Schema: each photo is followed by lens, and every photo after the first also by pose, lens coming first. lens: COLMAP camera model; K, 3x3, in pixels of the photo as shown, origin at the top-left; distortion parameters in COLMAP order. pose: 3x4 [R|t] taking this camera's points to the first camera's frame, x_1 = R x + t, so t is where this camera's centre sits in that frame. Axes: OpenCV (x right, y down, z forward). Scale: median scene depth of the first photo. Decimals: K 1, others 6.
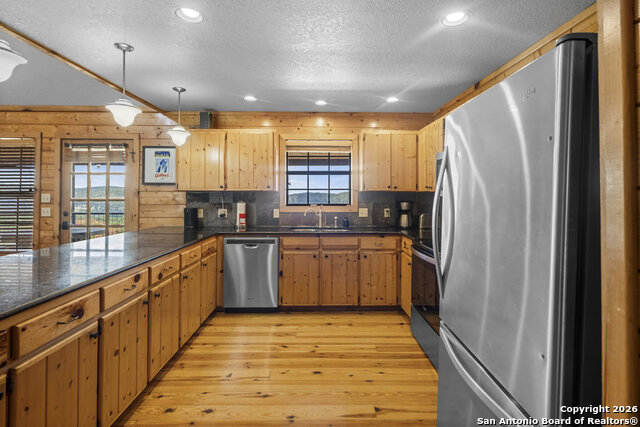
lens RADIAL K [[311.9, 0, 320.3], [0, 311.9, 196.3], [0, 0, 1]] dist [0.001101, -0.000411]
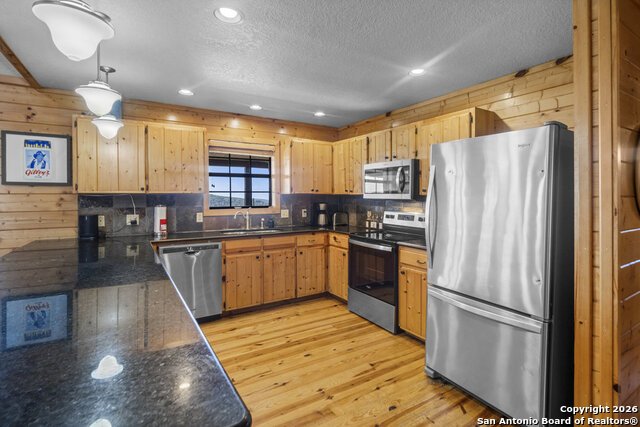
lens RADIAL K [[311.9, 0, 329.8], [0, 311.9, 202.0], [0, 0, 1]] dist [0.001101, -0.000411]
pose [[0.855326, -0.012937, 0.517929, -0.309177], [0.005240, 0.999853, 0.016321, -0.005136], [-0.518064, -0.011245, 0.855268, -0.001815]]
